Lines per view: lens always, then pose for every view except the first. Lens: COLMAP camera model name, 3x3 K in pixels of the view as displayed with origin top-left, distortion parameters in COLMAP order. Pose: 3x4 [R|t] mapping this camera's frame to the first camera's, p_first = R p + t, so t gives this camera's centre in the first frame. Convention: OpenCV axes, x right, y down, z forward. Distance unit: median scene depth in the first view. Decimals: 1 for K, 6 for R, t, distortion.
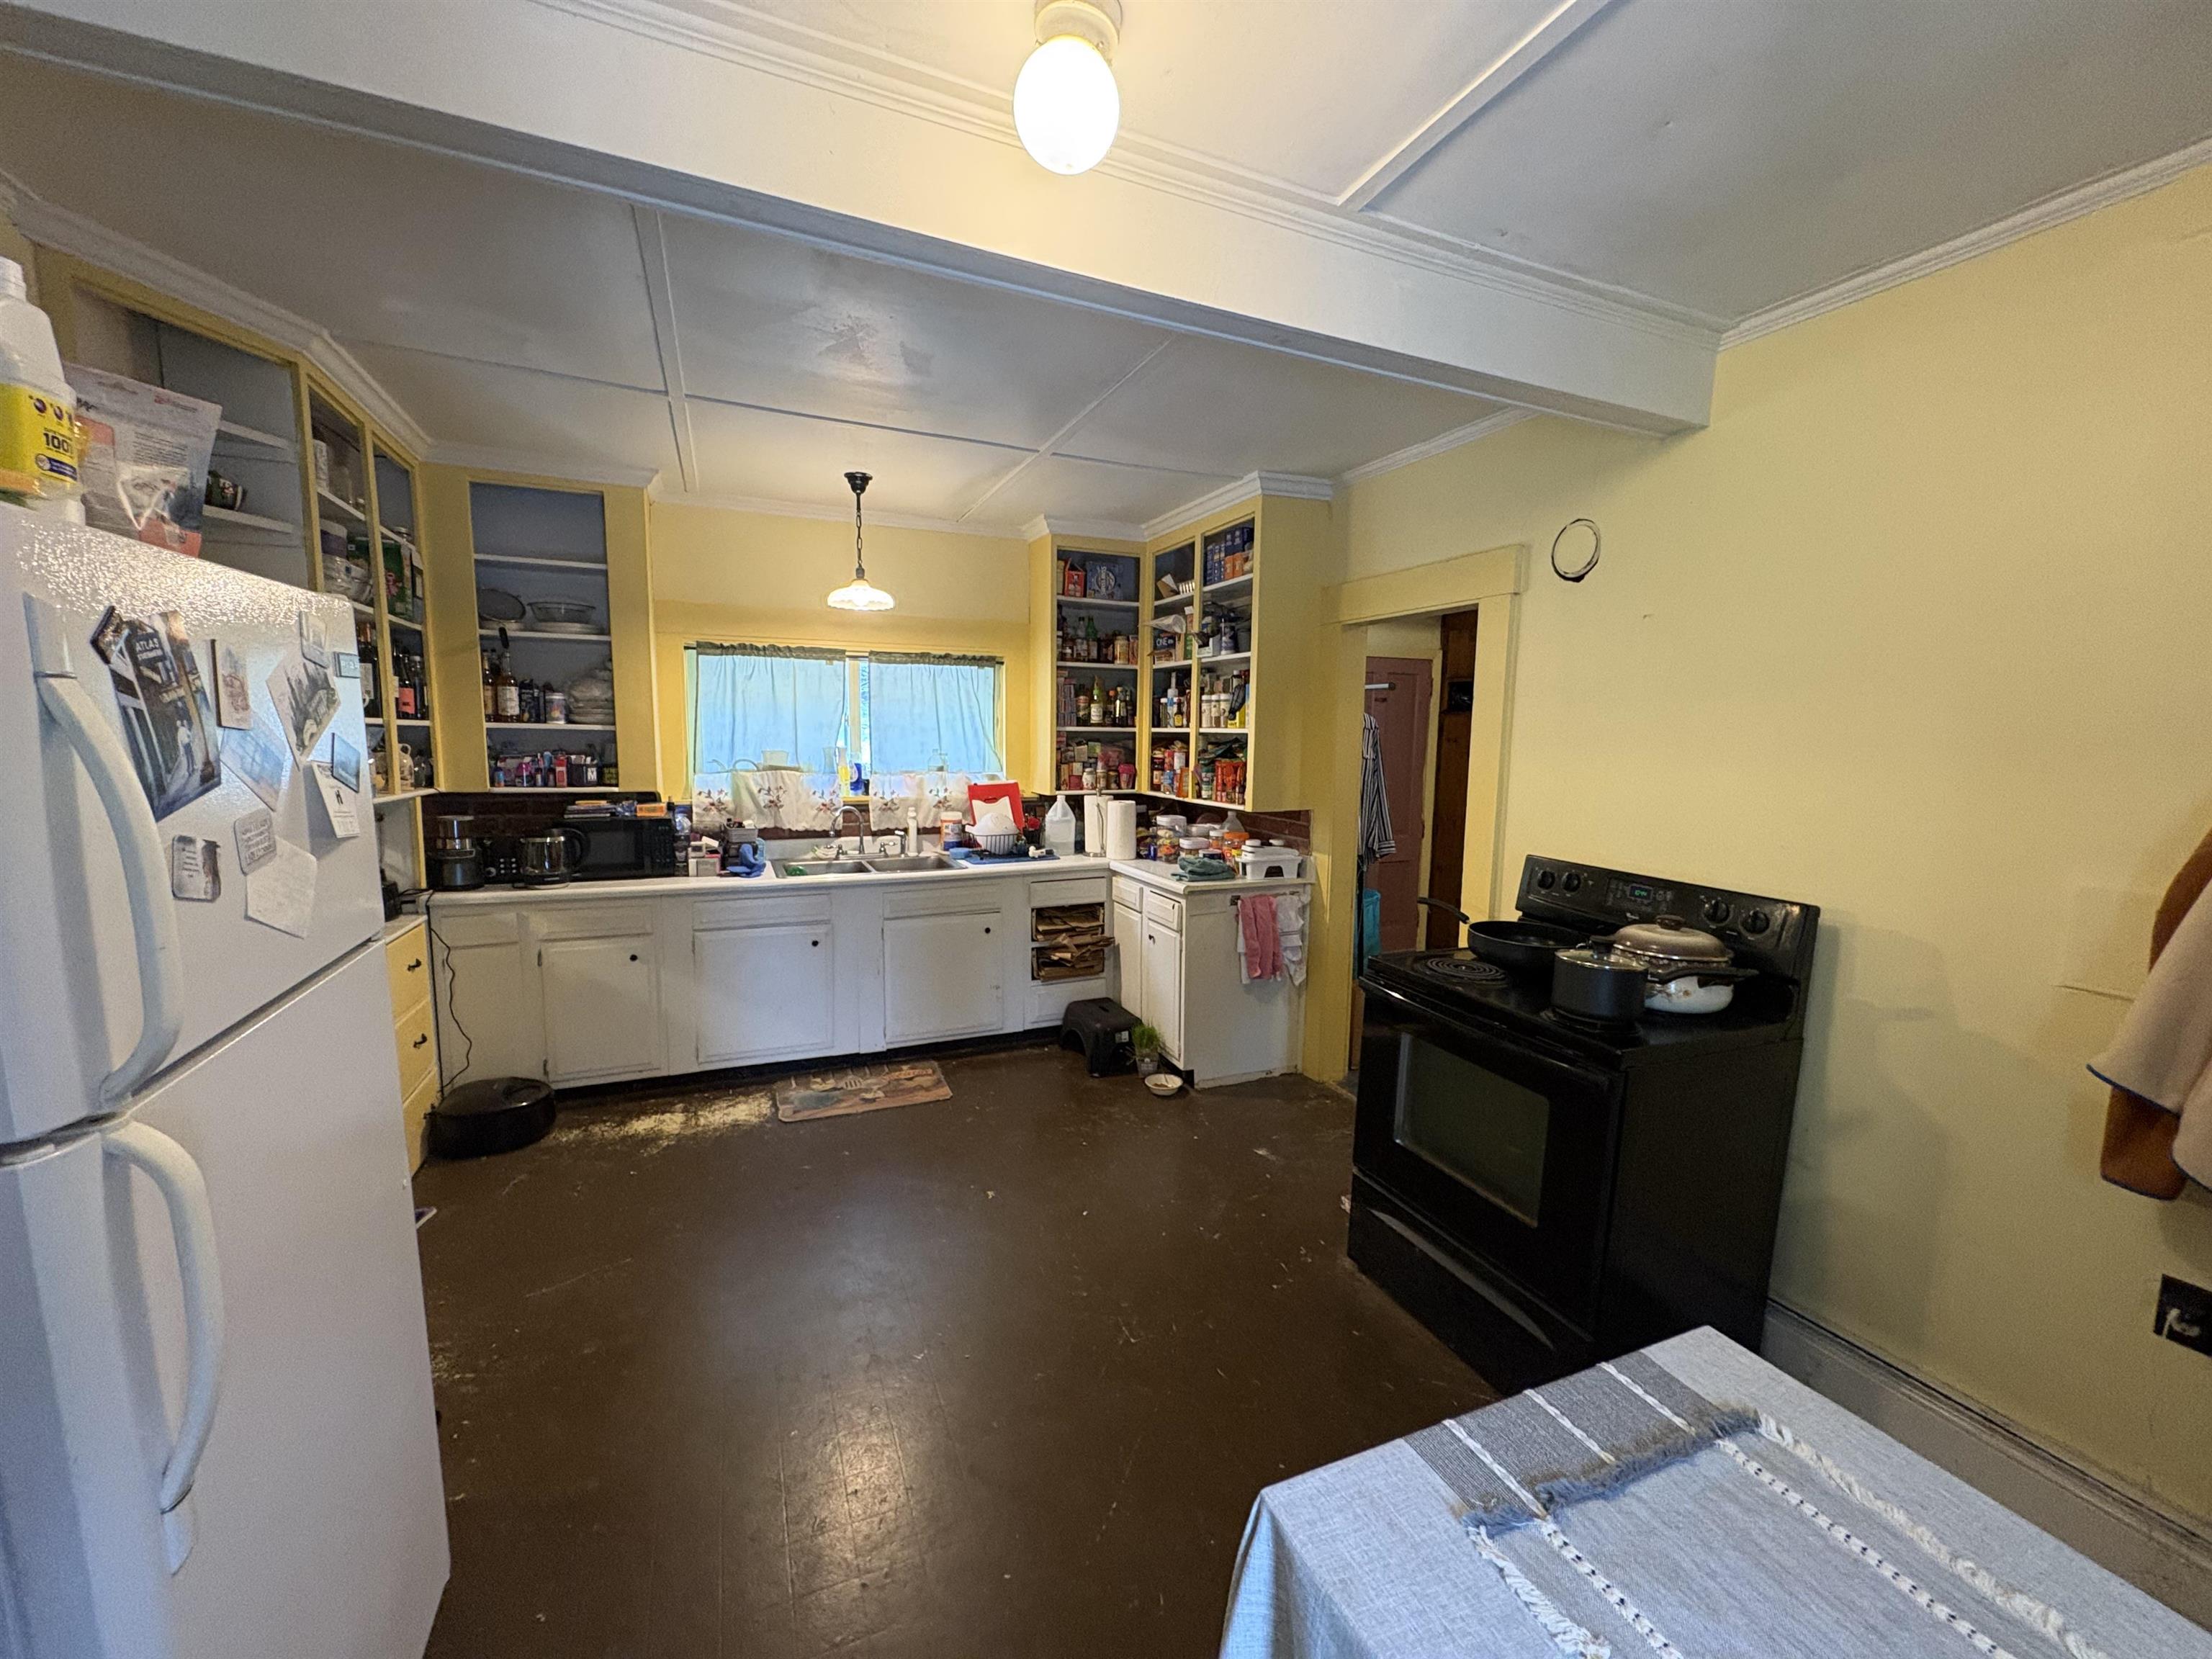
lens RADIAL K [[877.5, 0, 1105.2], [0, 877.5, 829.9], [0, 0, 1]] dist [0.000229, -0.000106]
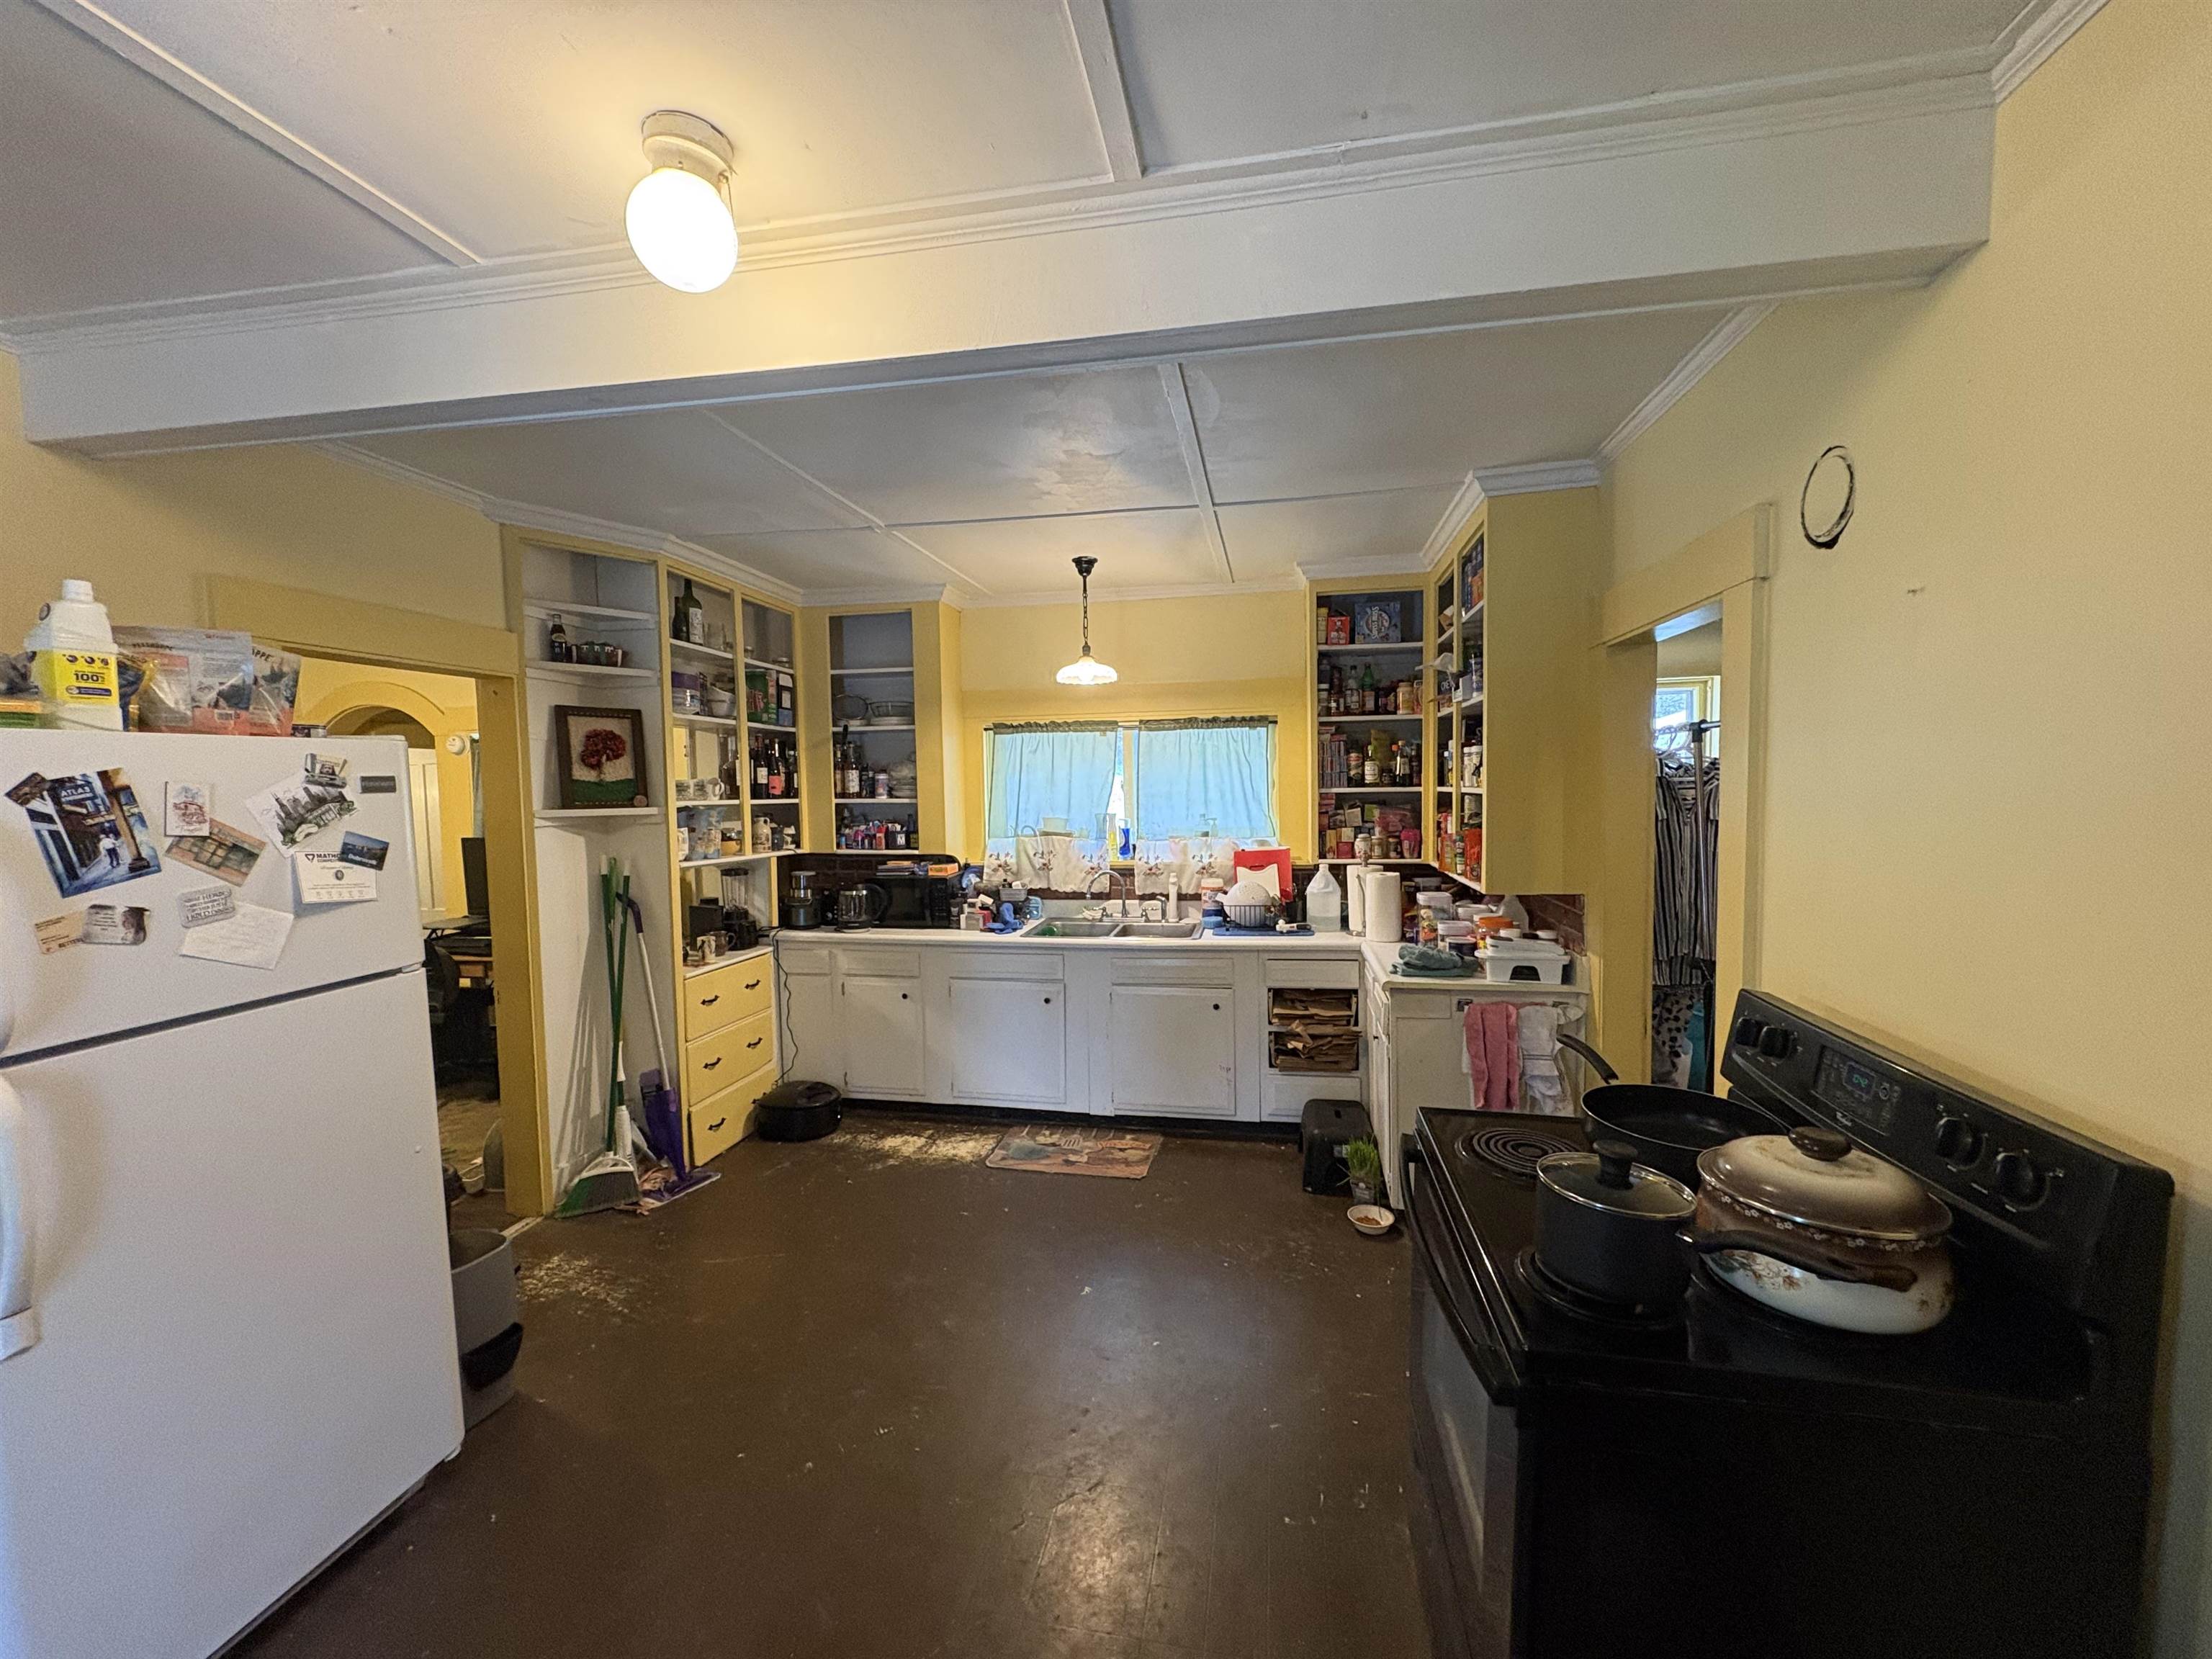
lens RADIAL K [[877.5, 0, 1105.2], [0, 877.5, 829.9], [0, 0, 1]] dist [0.000229, -0.000106]
pose [[0.827485, 0.002144, -0.561484, 0.312784], [-0.035757, 0.998164, -0.048885, -0.026208], [0.560349, 0.060528, 0.826042, 0.150451]]
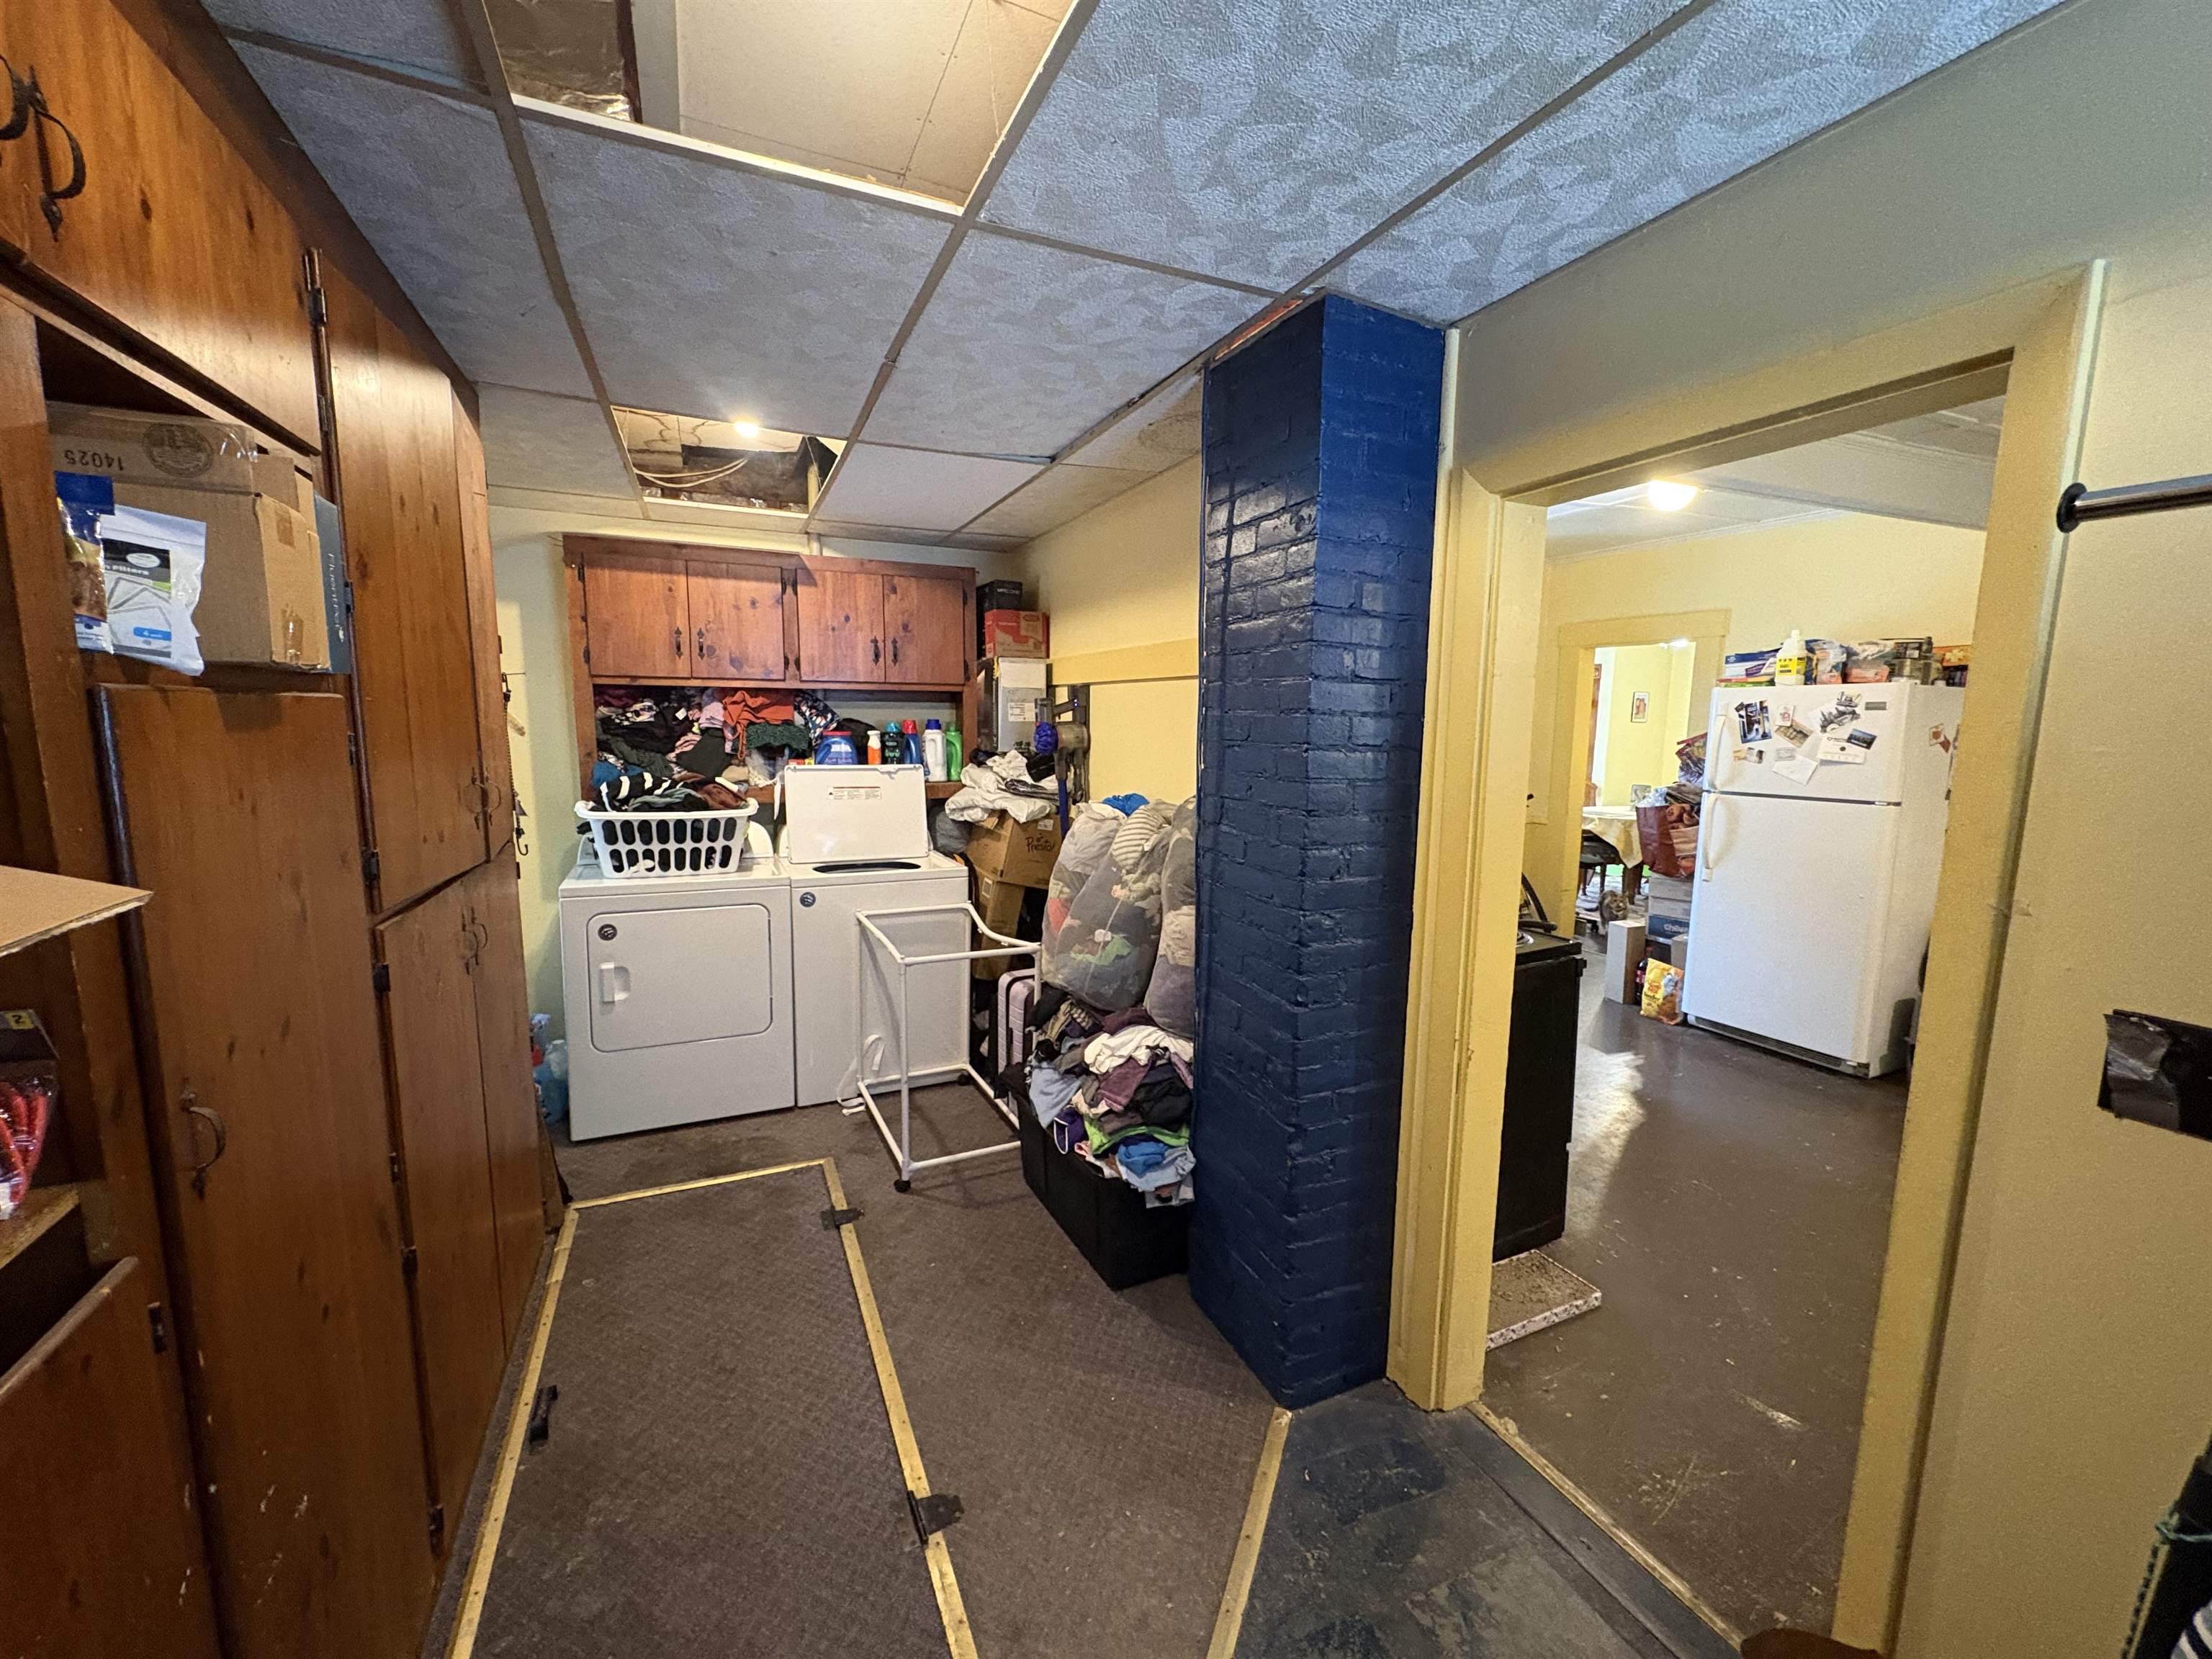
lens RADIAL K [[877.5, 0, 1105.2], [0, 877.5, 829.9], [0, 0, 1]] dist [0.000229, -0.000106]
pose [[-0.999444, -0.018329, -0.027857, 0.563729], [-0.024597, 0.969283, 0.244716, -0.139792], [0.022516, 0.245265, -0.969195, 1.234504]]
